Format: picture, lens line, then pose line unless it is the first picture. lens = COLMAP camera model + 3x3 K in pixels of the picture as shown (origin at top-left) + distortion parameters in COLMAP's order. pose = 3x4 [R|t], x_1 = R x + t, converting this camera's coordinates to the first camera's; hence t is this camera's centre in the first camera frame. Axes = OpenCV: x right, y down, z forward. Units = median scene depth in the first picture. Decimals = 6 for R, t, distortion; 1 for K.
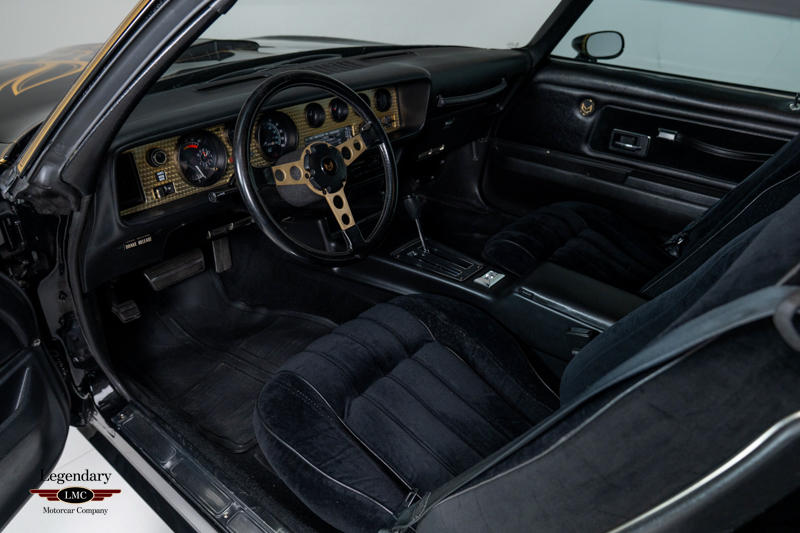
lens RADIAL K [[581.3, 0, 400.0], [0, 581.3, 266.5], [0, 0, 1]] dist [-0.031934, 0.005067]
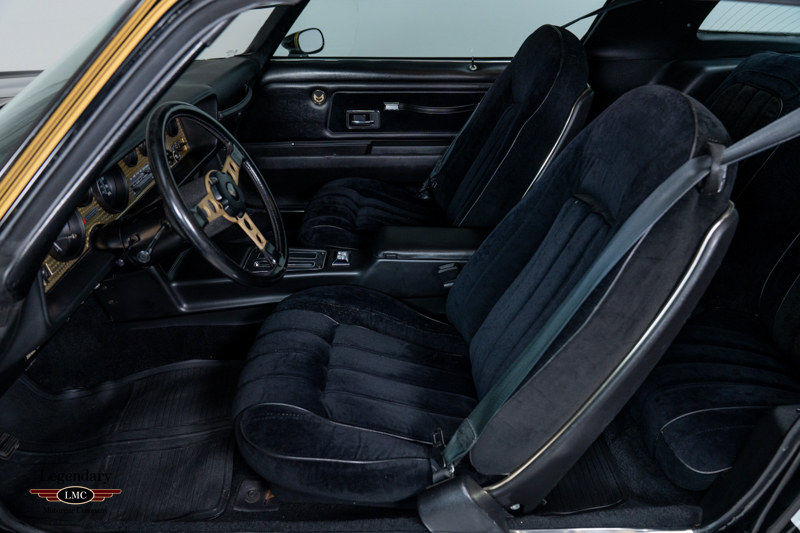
lens RADIAL K [[559.6, 0, 400.0], [0, 559.6, 266.5], [0, 0, 1]] dist [-0.025306, 0.002497]
pose [[0.763132, -0.340000, 0.549572, -0.323875], [0.332514, 0.935786, 0.117209, -0.048489], [-0.554133, 0.093295, 0.827184, 0.046952]]
